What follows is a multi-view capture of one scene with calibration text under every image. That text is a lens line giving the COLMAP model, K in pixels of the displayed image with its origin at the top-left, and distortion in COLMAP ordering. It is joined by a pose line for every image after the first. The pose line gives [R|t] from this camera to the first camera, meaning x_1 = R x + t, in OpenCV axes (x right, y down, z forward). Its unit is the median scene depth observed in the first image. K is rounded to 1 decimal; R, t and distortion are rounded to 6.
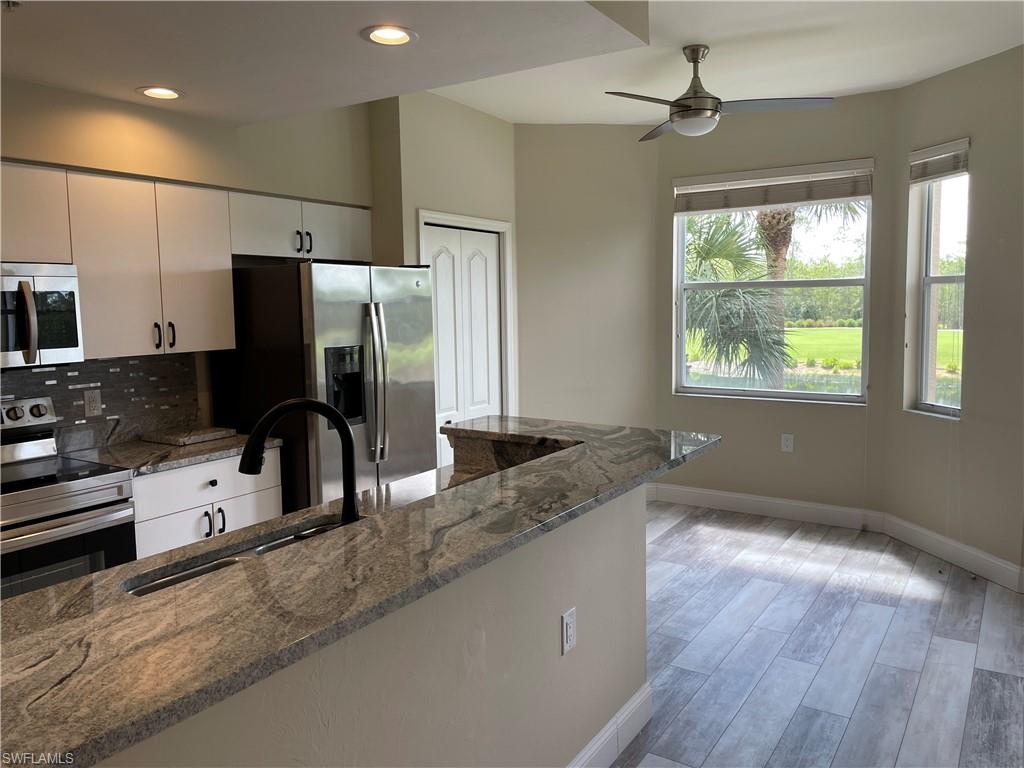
lens RADIAL K [[772.5, 0, 515.9], [0, 772.5, 371.7], [0, 0, 1]] dist [0.086904, -0.119800]
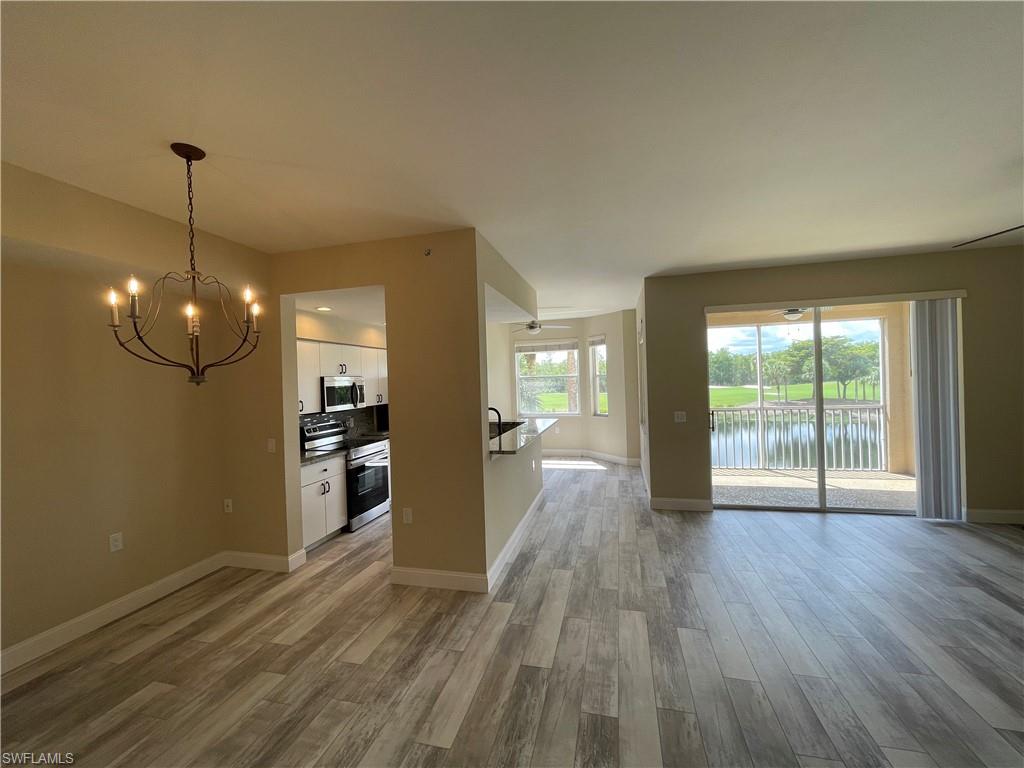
lens RADIAL K [[413.2, 0, 513.3], [0, 413.2, 382.0], [0, 0, 1]] dist [-0.001137, -0.000277]
pose [[0.947088, -0.018145, 0.320460, -0.442515], [0.047621, 0.995295, -0.084381, 0.046427], [-0.317421, 0.095177, 0.943496, -0.640349]]
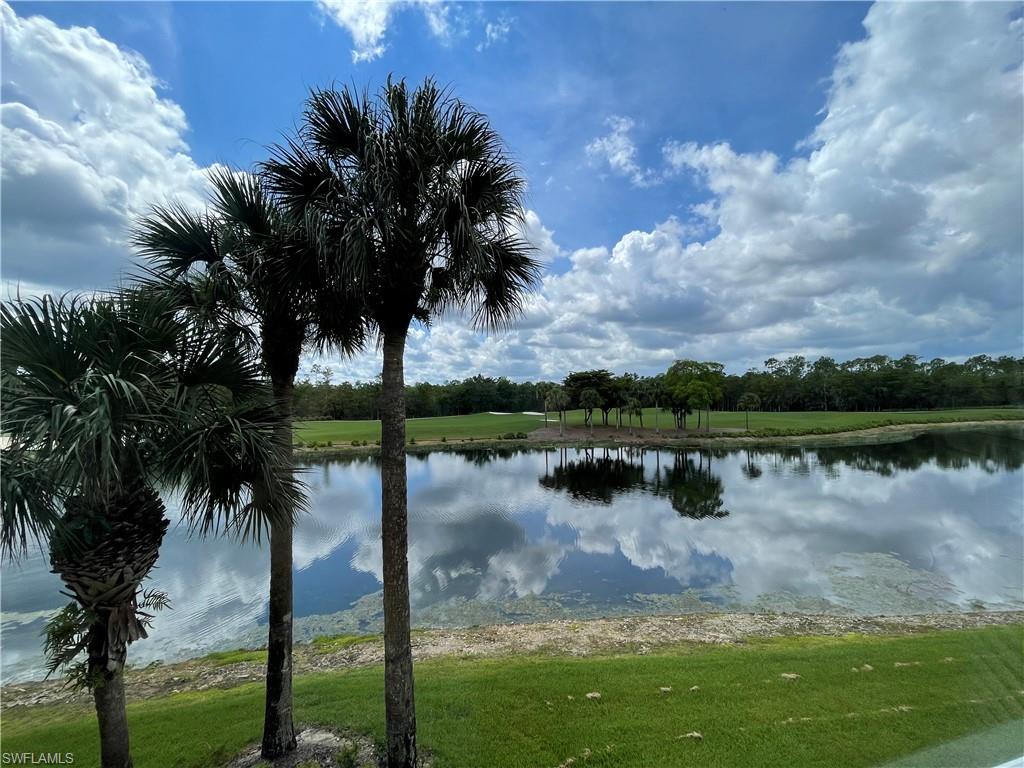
lens RADIAL K [[413.2, 0, 513.3], [0, 413.2, 382.0], [0, 0, 1]] dist [-0.001137, -0.000277]
pose [[0.666794, 0.034581, 0.744439, 0.465388], [0.073116, 0.991068, -0.111527, -0.238162], [-0.741647, 0.128796, 0.658310, 1.480413]]
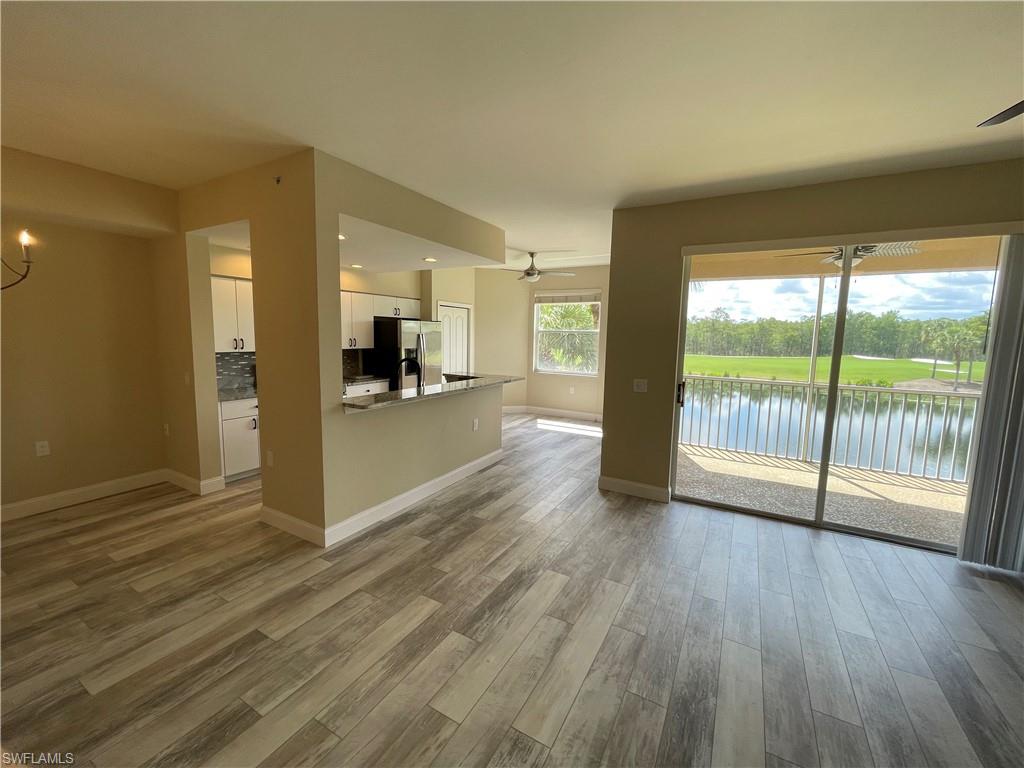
lens RADIAL K [[413.2, 0, 513.3], [0, 413.2, 382.0], [0, 0, 1]] dist [-0.001137, -0.000277]
pose [[0.997731, 0.028166, 0.061154, 0.075973], [-0.029769, 0.999232, 0.025464, 0.044334], [-0.060390, -0.027227, 0.997803, -0.609525]]
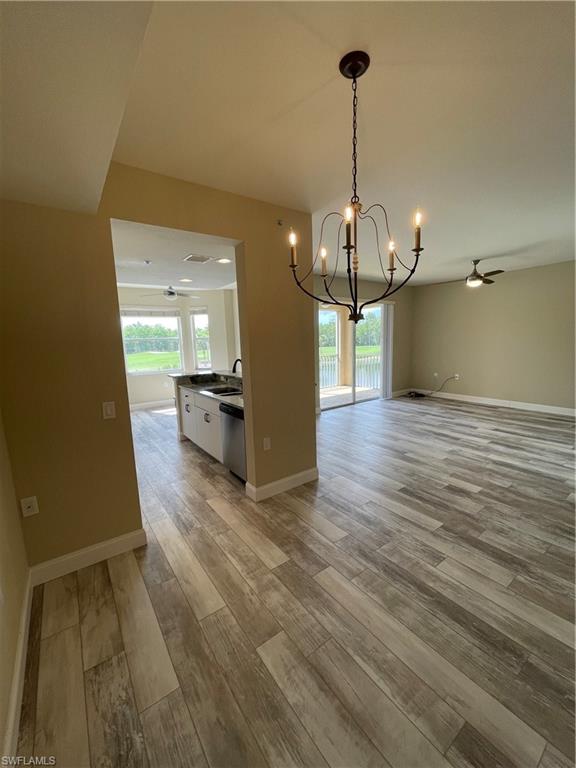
lens RADIAL K [[309.9, 0, 291.2], [0, 309.9, 385.1], [0, 0, 1]] dist [-0.001137, -0.000277]
pose [[0.352842, -0.135028, 0.925889, -1.082548], [0.108041, 0.988793, 0.103030, 0.016239], [-0.929424, 0.063681, 0.363476, -0.073969]]
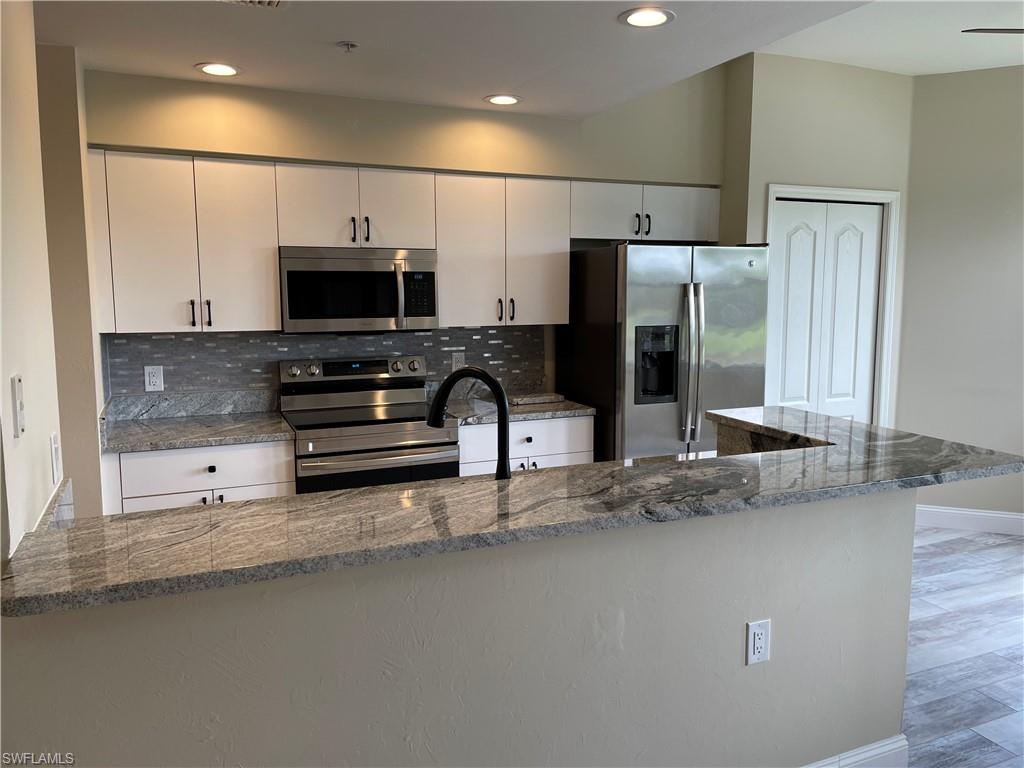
lens RADIAL K [[768.0, 0, 519.1], [0, 768.0, 378.3], [0, 0, 1]] dist [0.090945, -0.114496]
pose [[0.829220, 0.081695, -0.552919, 0.197980], [-0.062573, 0.996610, 0.053409, -0.006305], [0.555408, -0.009690, 0.831521, 0.048746]]
